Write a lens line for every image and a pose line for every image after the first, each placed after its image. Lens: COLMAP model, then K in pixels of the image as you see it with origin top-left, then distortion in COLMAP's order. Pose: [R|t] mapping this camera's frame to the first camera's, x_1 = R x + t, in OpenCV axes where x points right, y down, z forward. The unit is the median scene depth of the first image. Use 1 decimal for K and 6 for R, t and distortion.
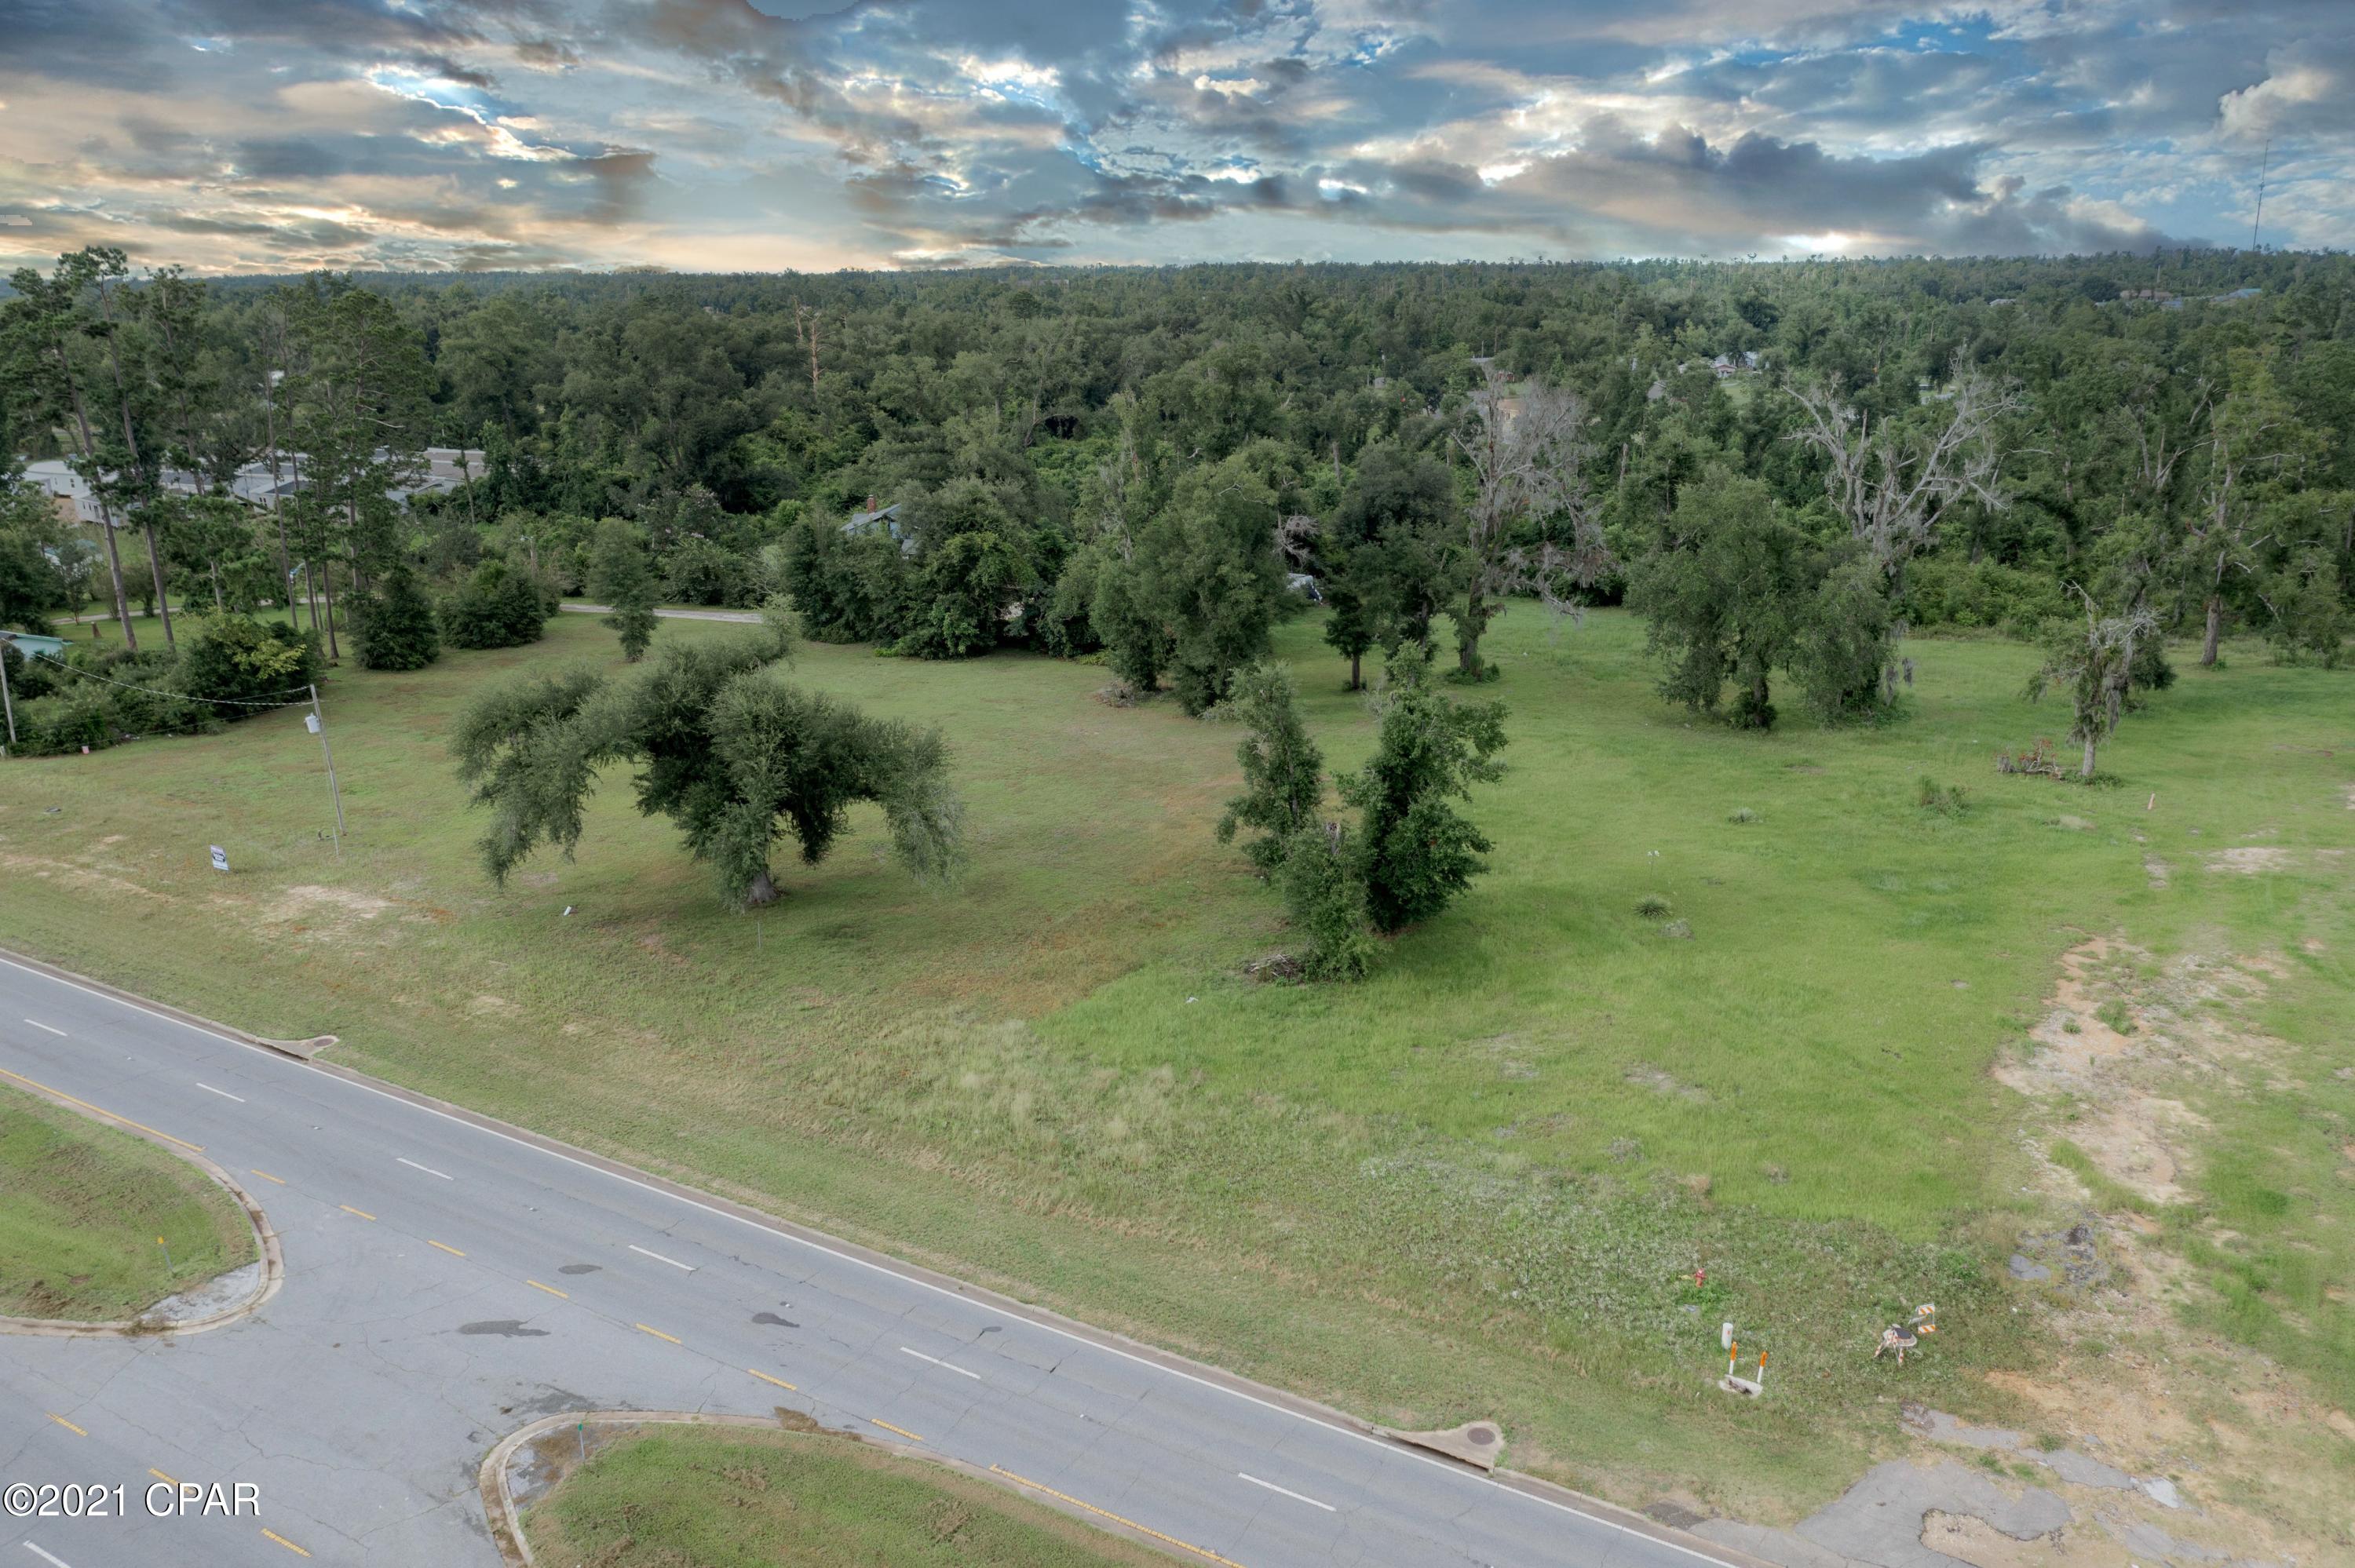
lens RADIAL K [[1851.7, 0, 1180.6], [0, 1851.7, 785.5], [0, 0, 1]] dist [-0.007216, 0.018594]
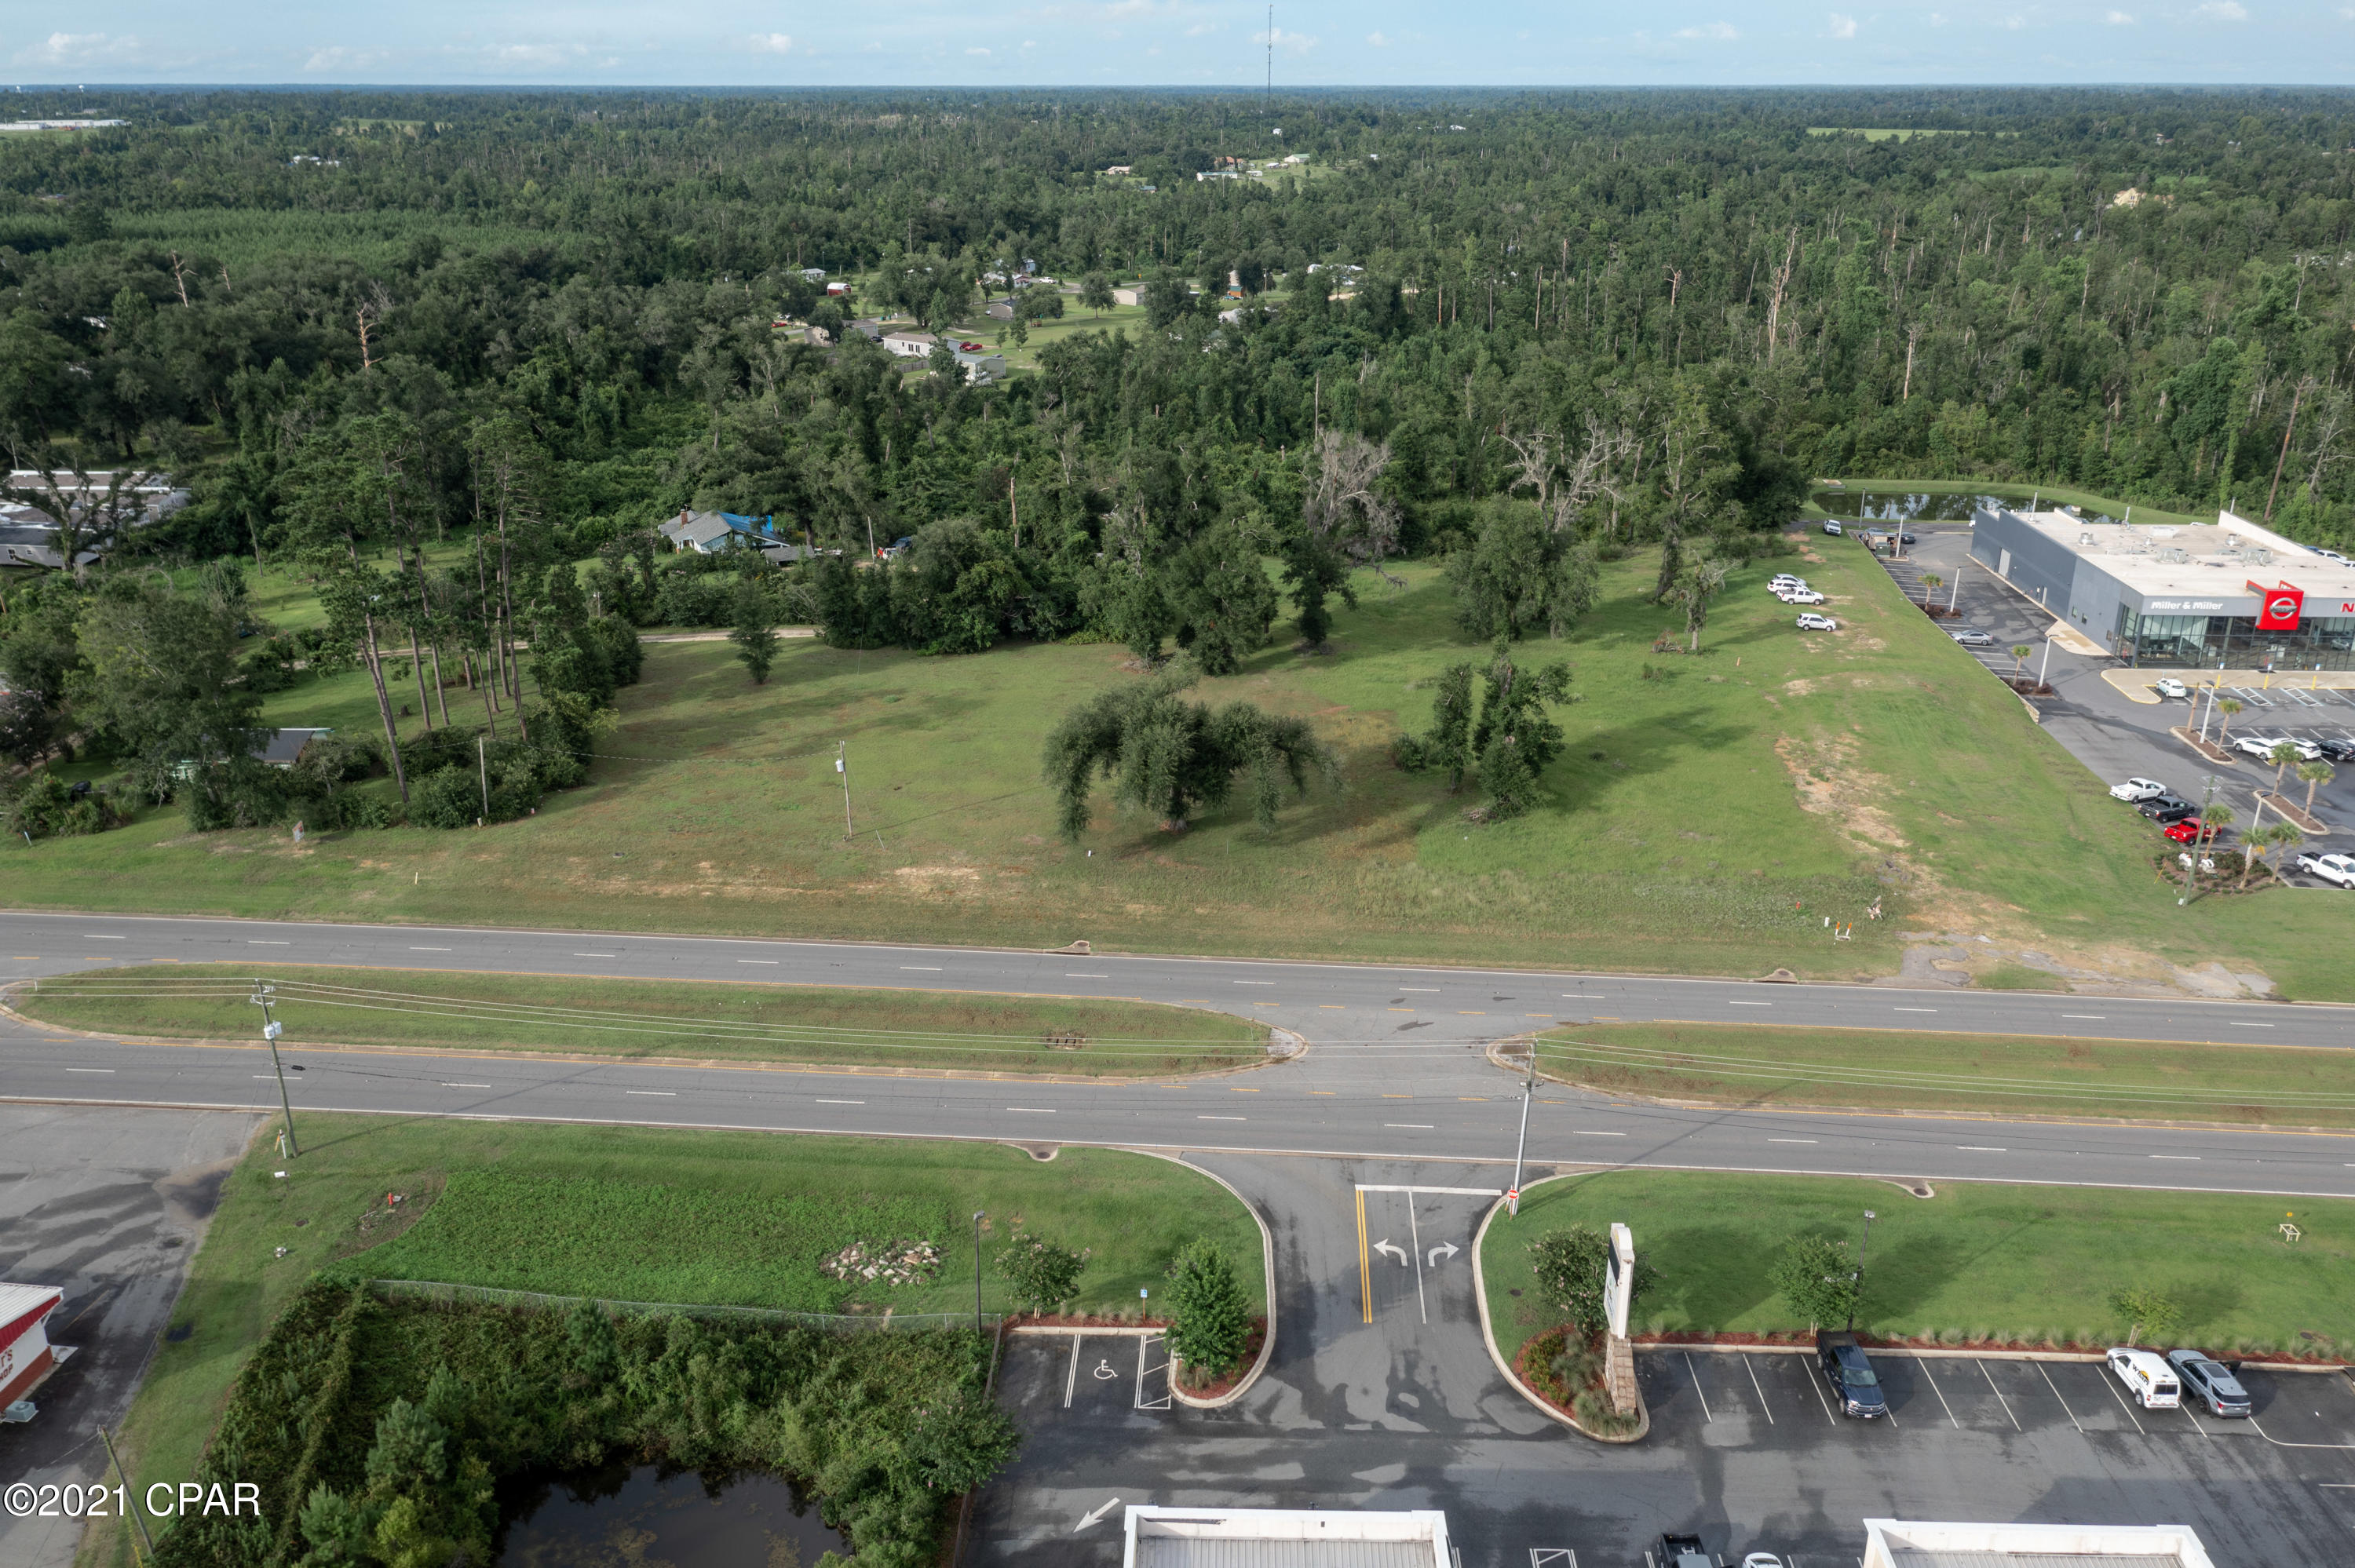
lens RADIAL K [[1851.7, 0, 1174.4], [0, 1851.7, 783.4], [0, 0, 1]] dist [-0.007216, 0.018594]
pose [[0.886727, -0.156834, 0.434878, -0.982600], [0.118542, 0.986381, 0.114018, -0.178055], [-0.446837, -0.049551, 0.893242, -0.535032]]
